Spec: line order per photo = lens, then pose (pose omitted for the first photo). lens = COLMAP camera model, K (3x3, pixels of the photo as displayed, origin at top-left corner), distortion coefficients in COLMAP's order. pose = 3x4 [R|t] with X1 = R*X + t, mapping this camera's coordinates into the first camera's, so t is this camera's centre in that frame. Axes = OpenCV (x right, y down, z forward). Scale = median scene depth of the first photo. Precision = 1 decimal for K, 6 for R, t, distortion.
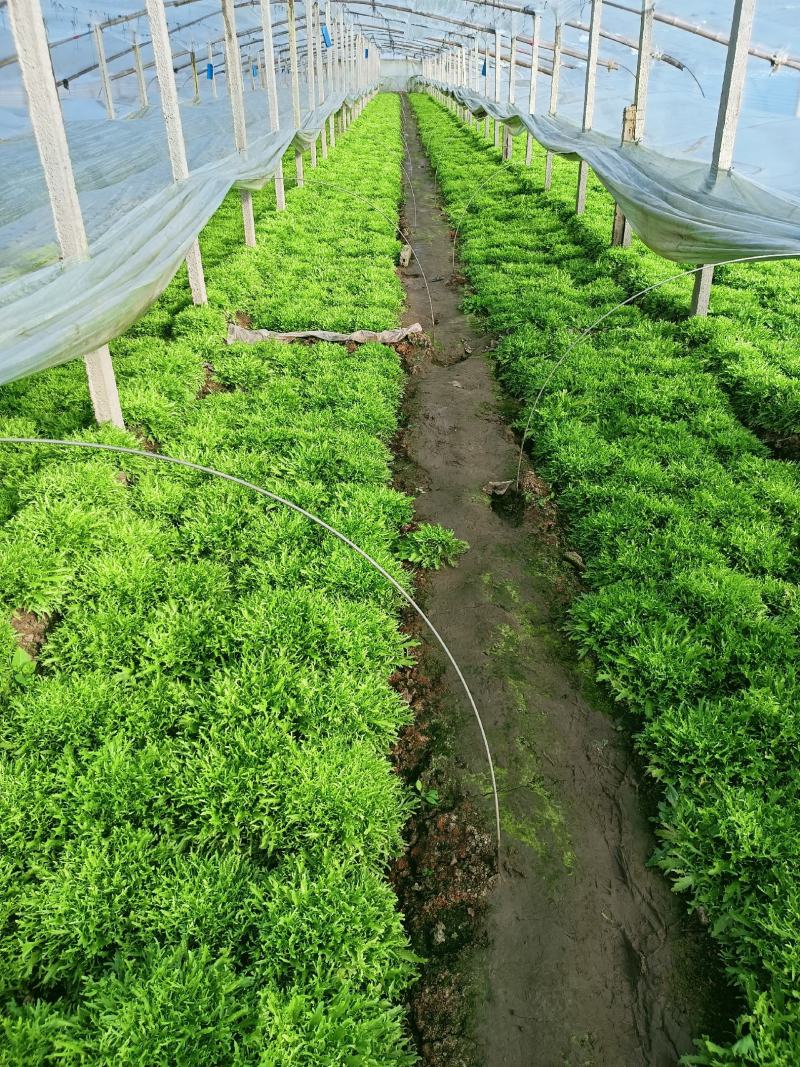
lens RADIAL K [[817.0, 0, 401.0], [0, 817.0, 528.1], [0, 0, 1]] dist [0.063898, -0.005550]
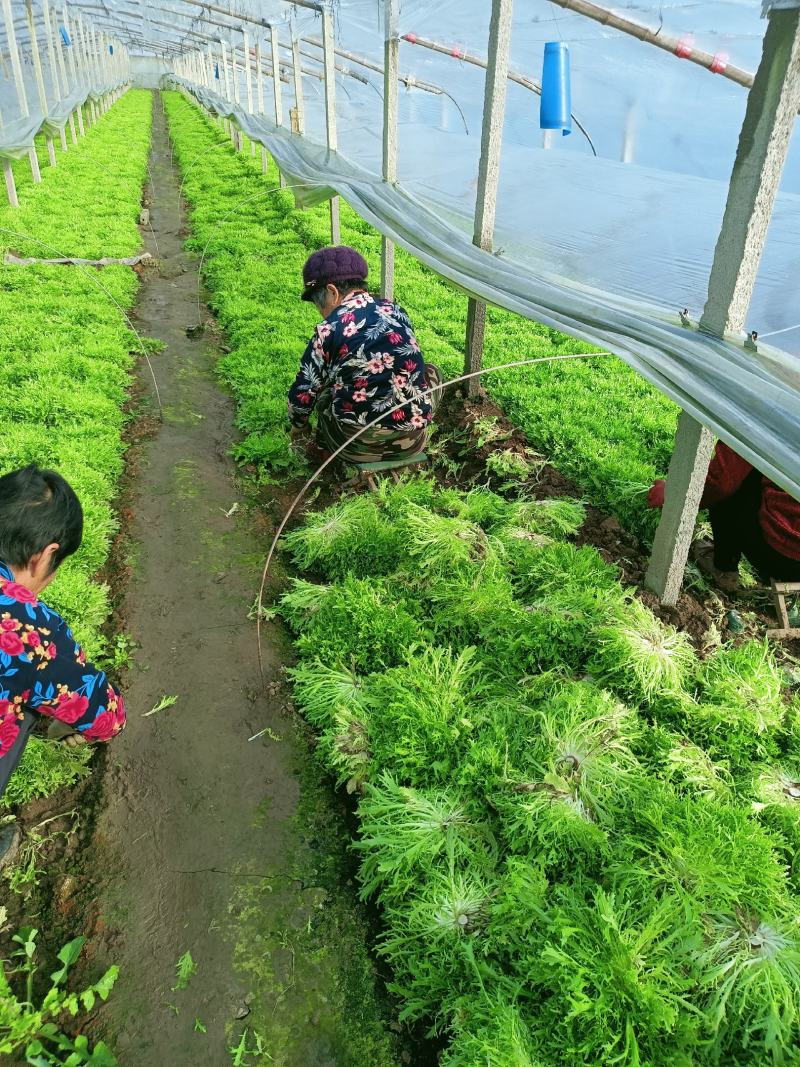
lens RADIAL K [[817.0, 0, 395.7], [0, 817.0, 540.6], [0, 0, 1]] dist [0.063898, -0.005550]
pose [[0.970528, -0.087779, 0.224434, 0.050317], [0.085805, 0.996139, 0.018552, 0.184907], [-0.225196, 0.001253, 0.974313, -0.358740]]
